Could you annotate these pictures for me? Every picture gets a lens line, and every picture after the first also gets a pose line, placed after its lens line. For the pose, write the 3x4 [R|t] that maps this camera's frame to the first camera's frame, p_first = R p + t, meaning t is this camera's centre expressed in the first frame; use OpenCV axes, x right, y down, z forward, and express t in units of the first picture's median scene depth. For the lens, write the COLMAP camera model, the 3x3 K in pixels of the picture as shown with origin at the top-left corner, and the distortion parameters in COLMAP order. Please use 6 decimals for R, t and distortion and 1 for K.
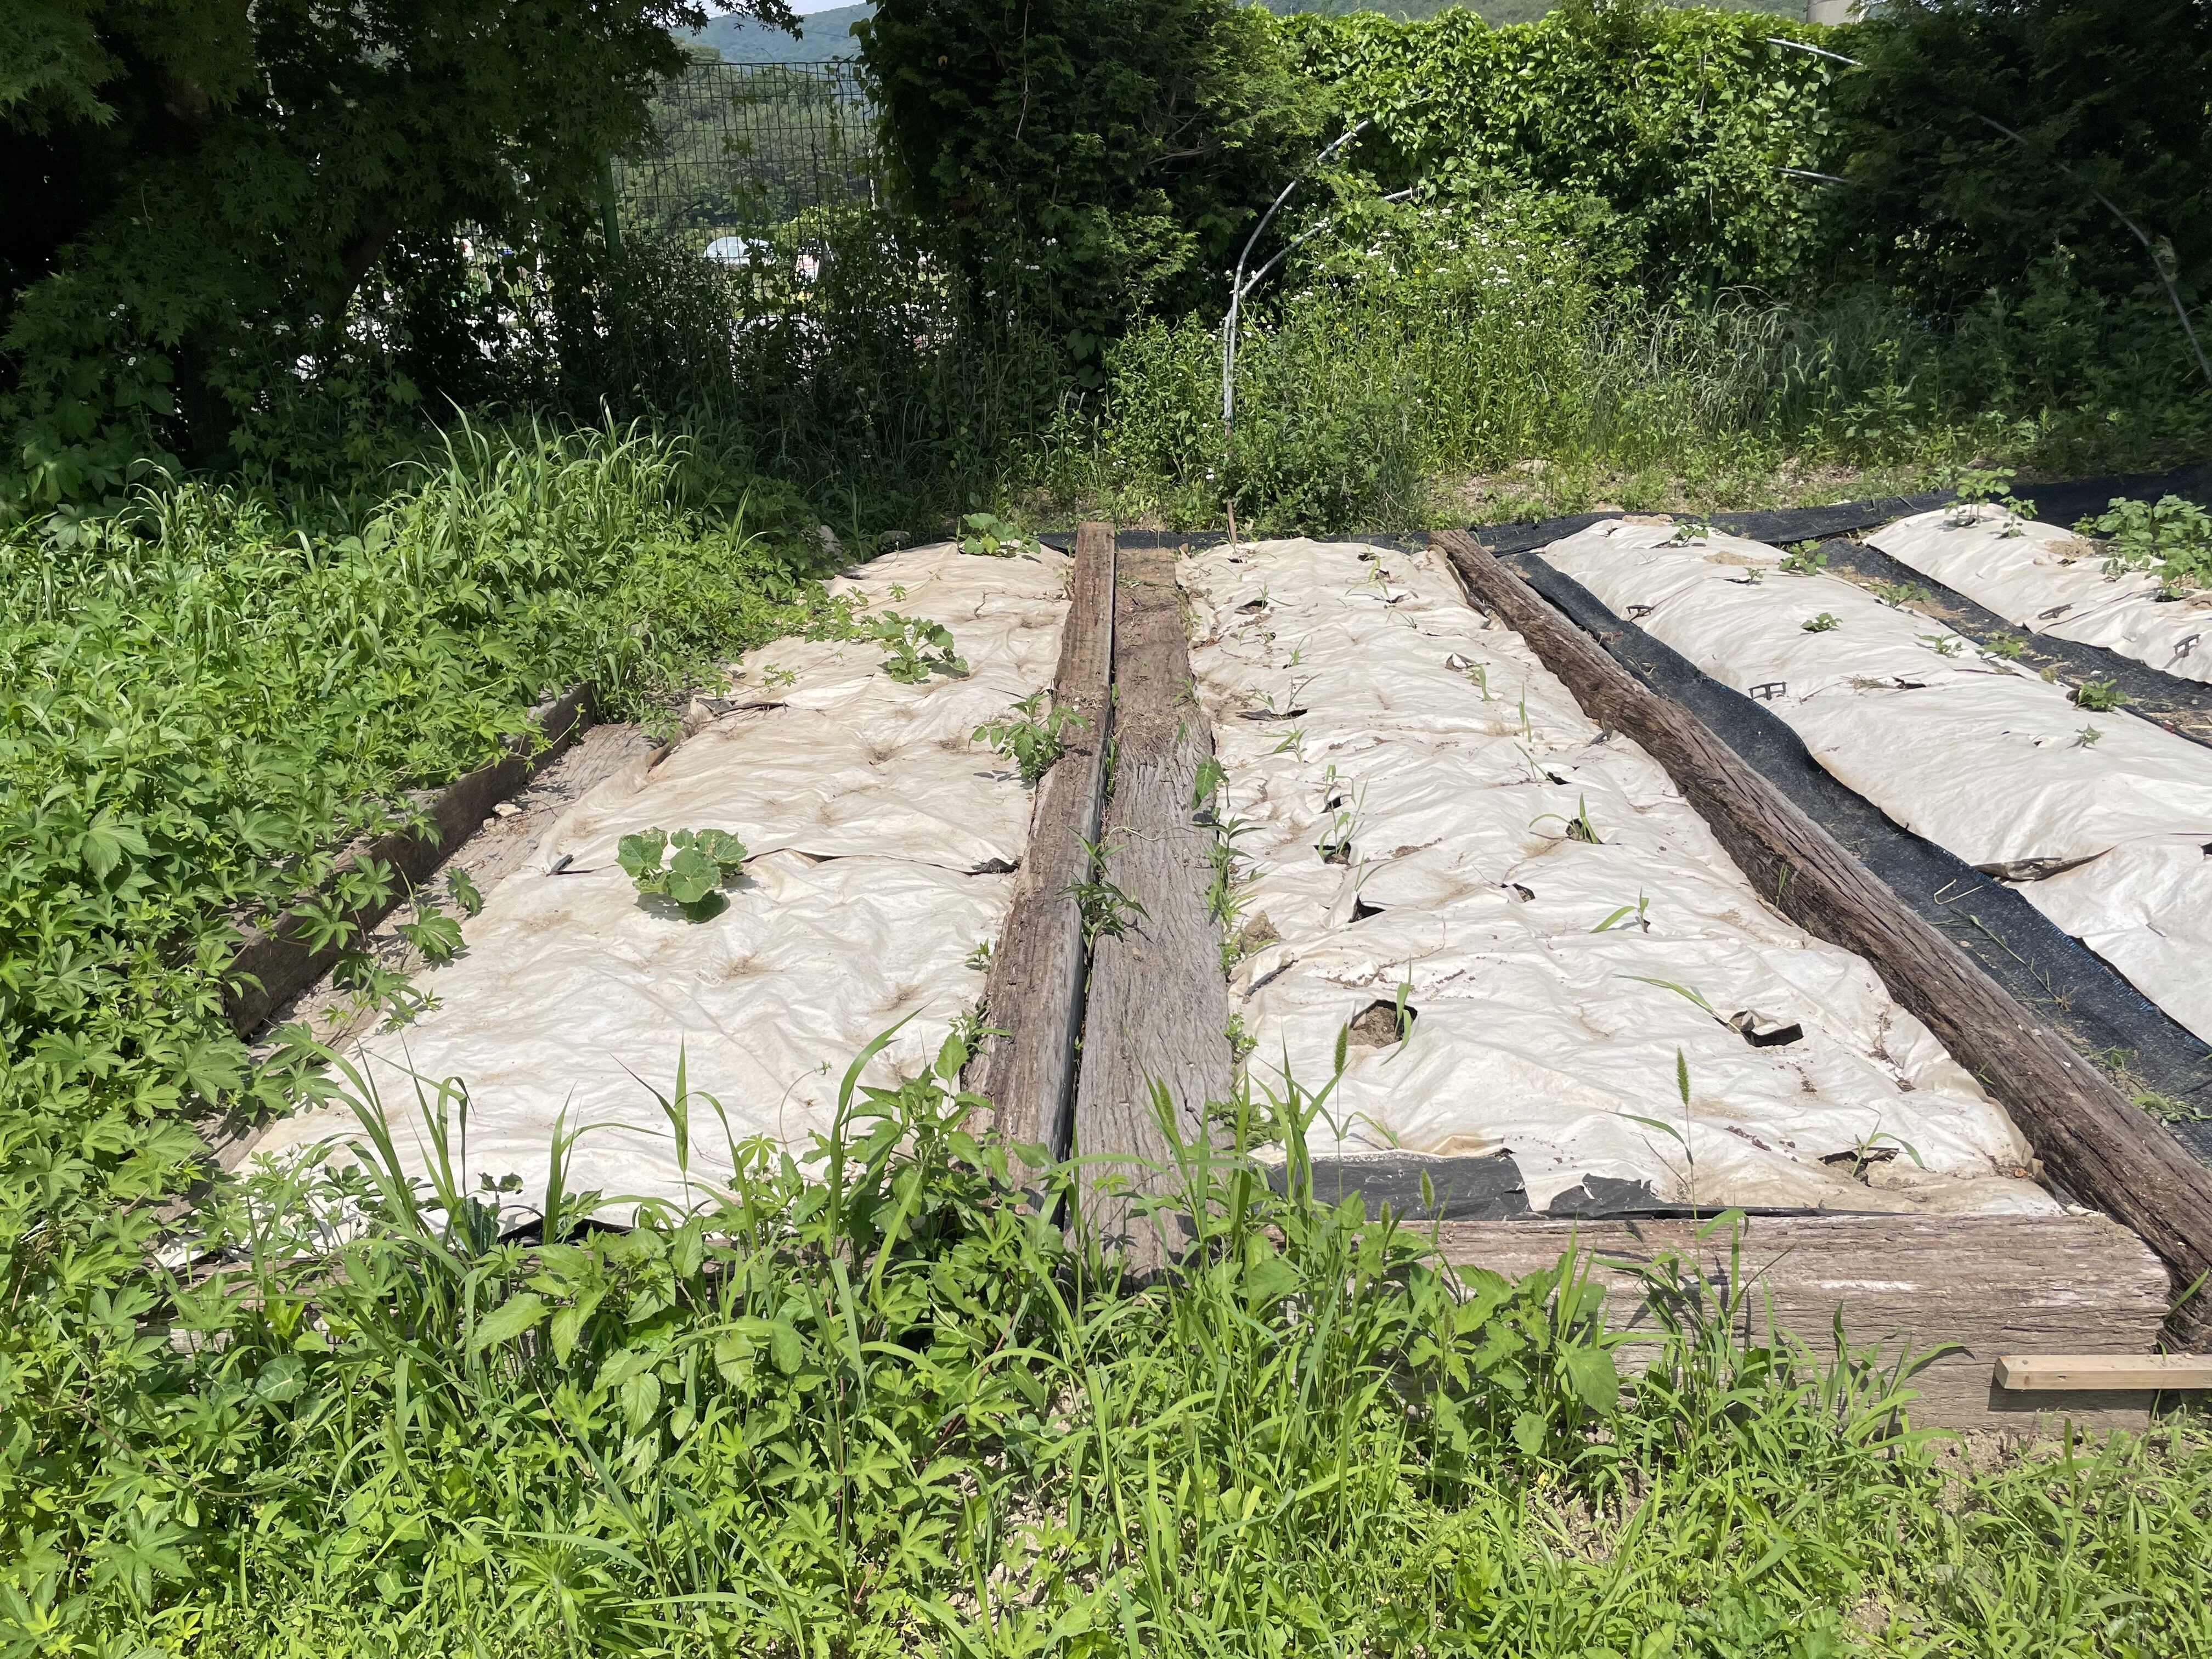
lens RADIAL K [[1671.0, 0, 1110.0], [0, 1671.0, 822.0], [0, 0, 1]] dist [0.070865, -0.086552]
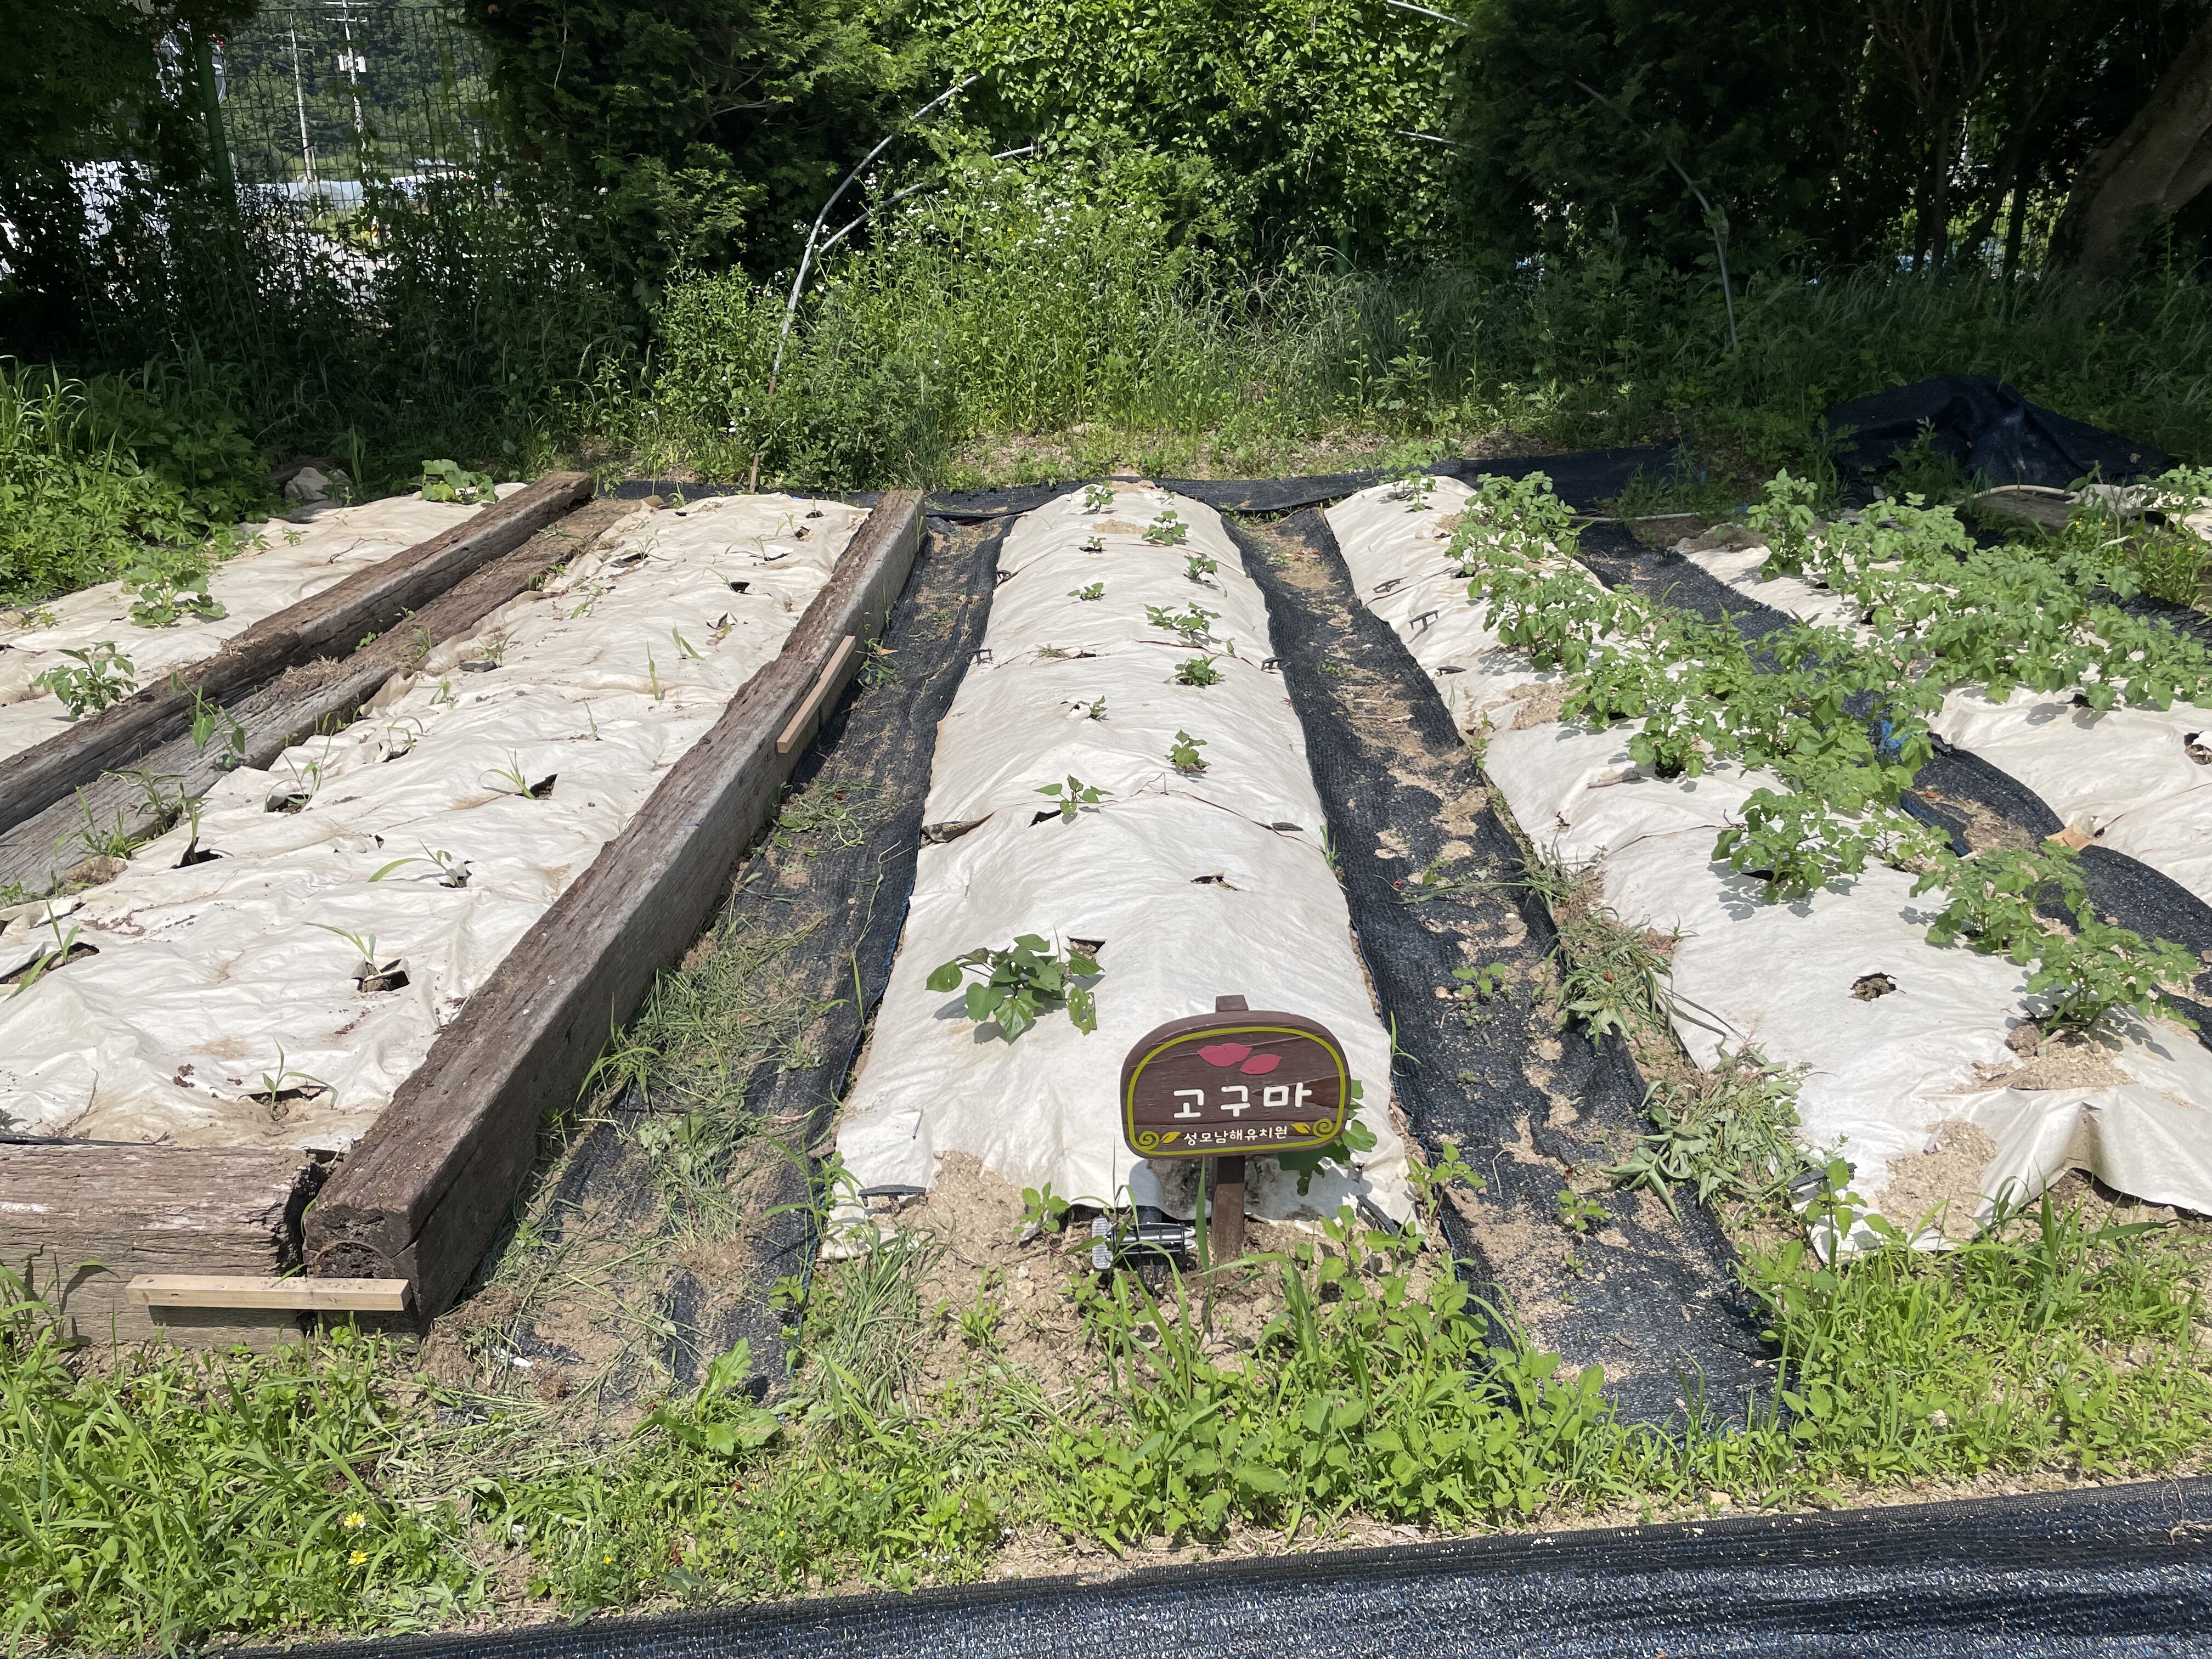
lens RADIAL K [[1671.0, 0, 1111.4], [0, 1671.0, 821.3], [0, 0, 1]] dist [0.070865, -0.086552]
pose [[0.999438, 0.025410, -0.021870, 0.264300], [-0.024712, 0.999194, 0.031648, -0.006108], [0.022657, -0.031090, 0.999260, -0.015691]]
